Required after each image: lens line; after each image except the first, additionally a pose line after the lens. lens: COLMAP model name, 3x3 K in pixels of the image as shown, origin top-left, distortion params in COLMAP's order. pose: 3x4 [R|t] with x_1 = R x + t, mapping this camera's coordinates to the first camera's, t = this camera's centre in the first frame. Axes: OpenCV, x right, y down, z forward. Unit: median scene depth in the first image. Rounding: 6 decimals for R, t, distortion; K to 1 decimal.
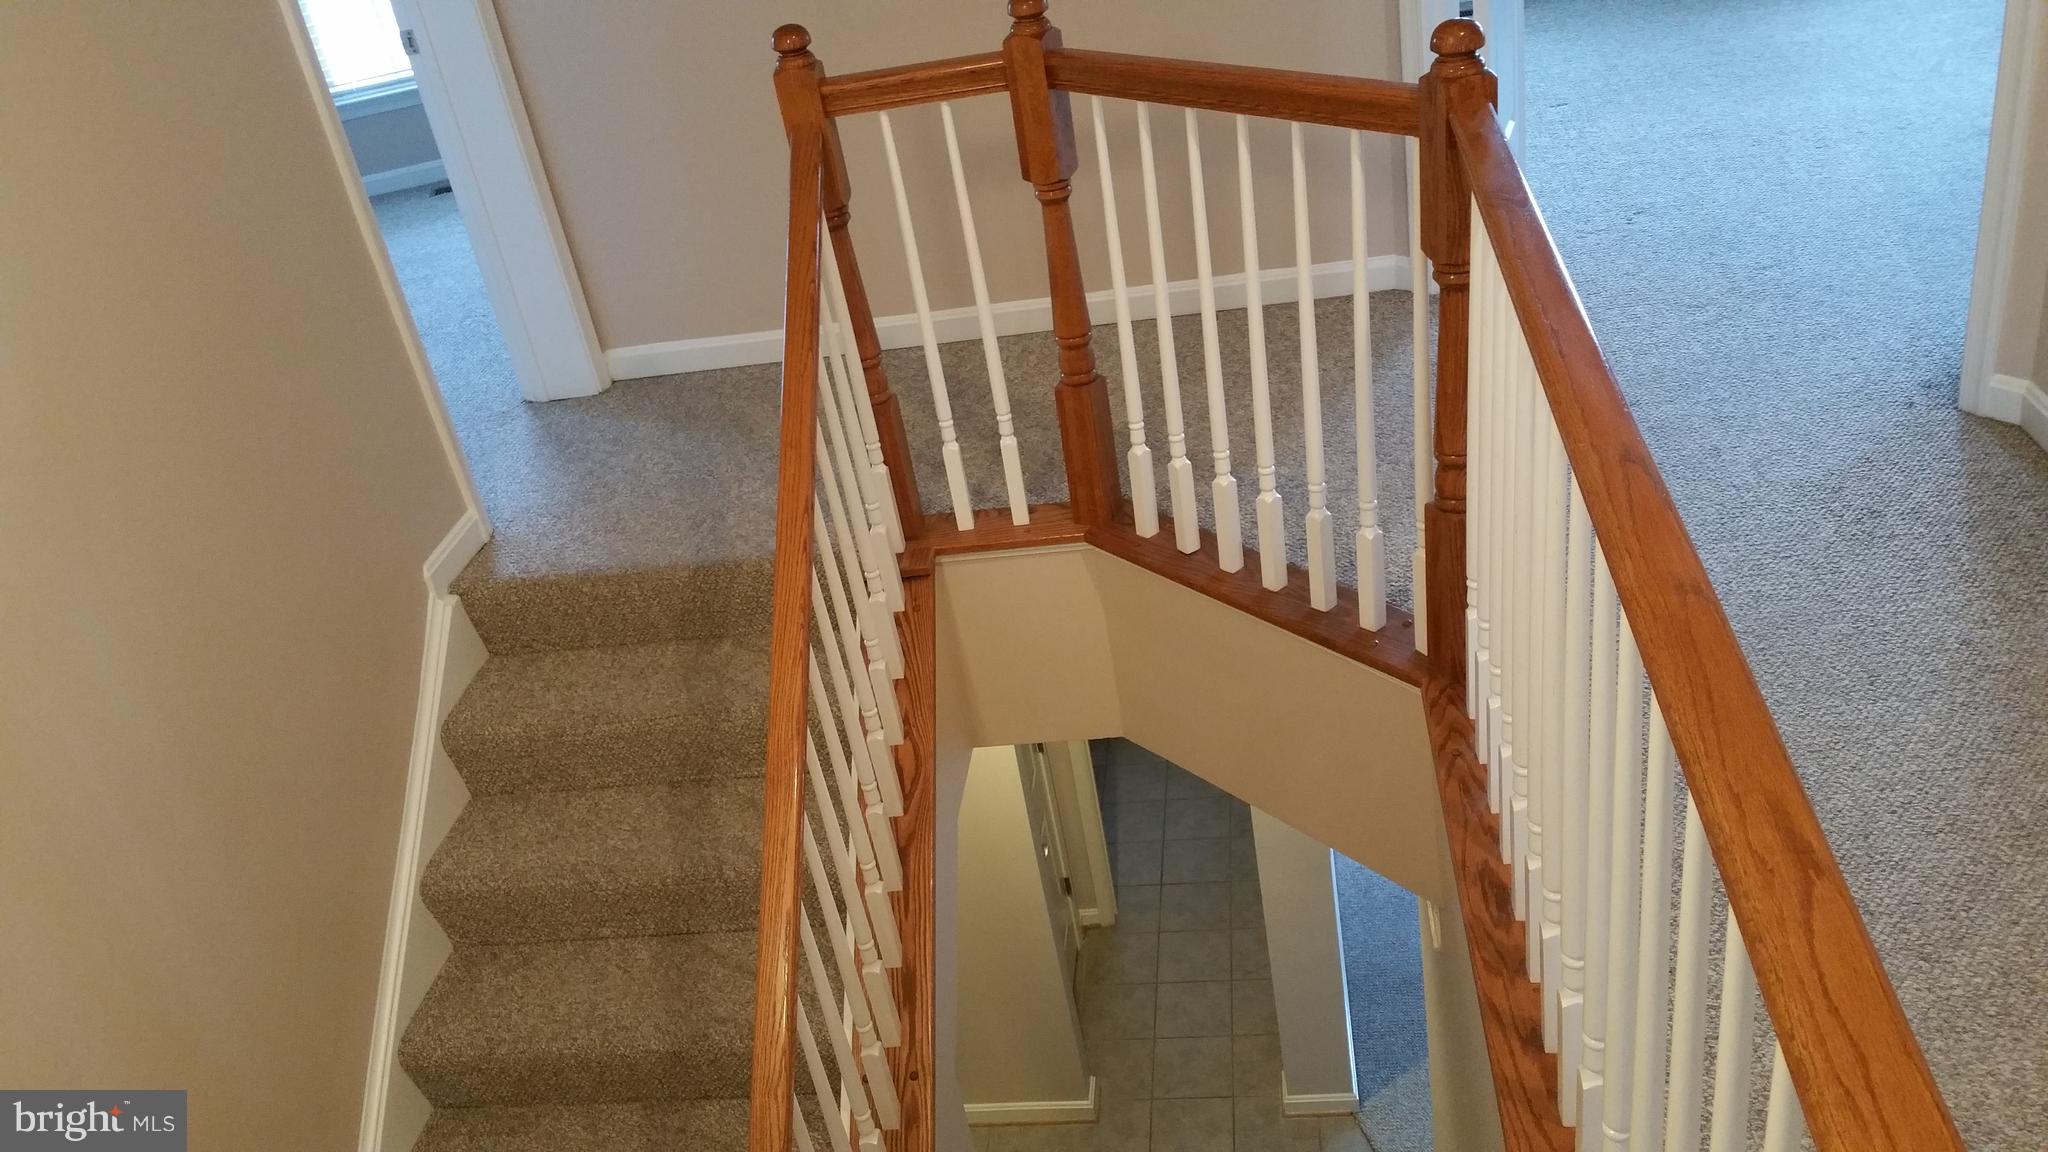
lens RADIAL K [[1618.8, 0, 1024.0], [0, 1618.8, 576.0], [0, 0, 1]] dist [0.200043, -0.296826]
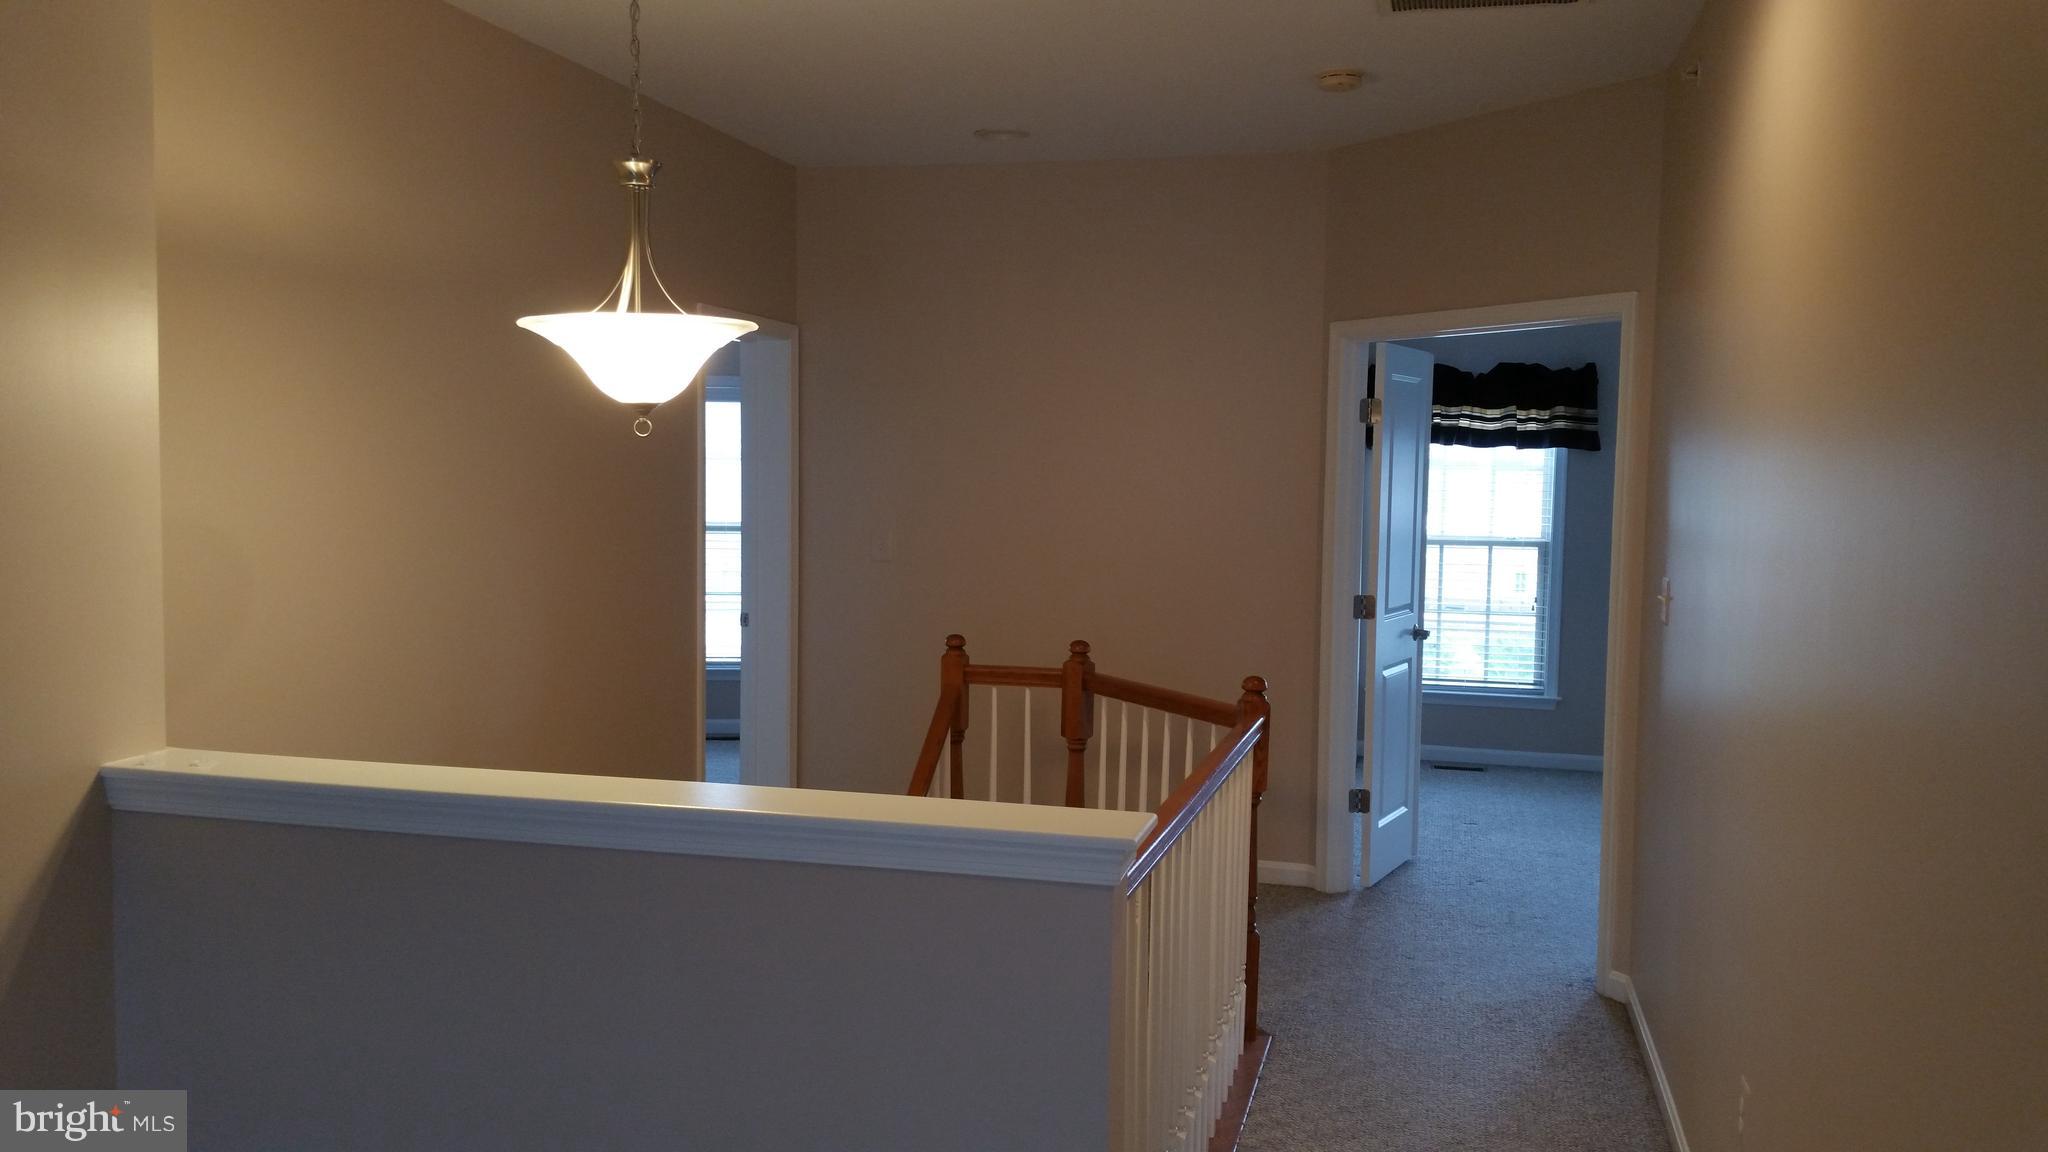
lens RADIAL K [[1618.8, 0, 1024.0], [0, 1618.8, 576.0], [0, 0, 1]] dist [0.200043, -0.296826]
pose [[0.970504, 0.178589, -0.161951, 0.221161], [-0.231392, 0.878586, -0.417786, 0.365869], [0.067676, 0.442937, 0.893995, -0.691323]]
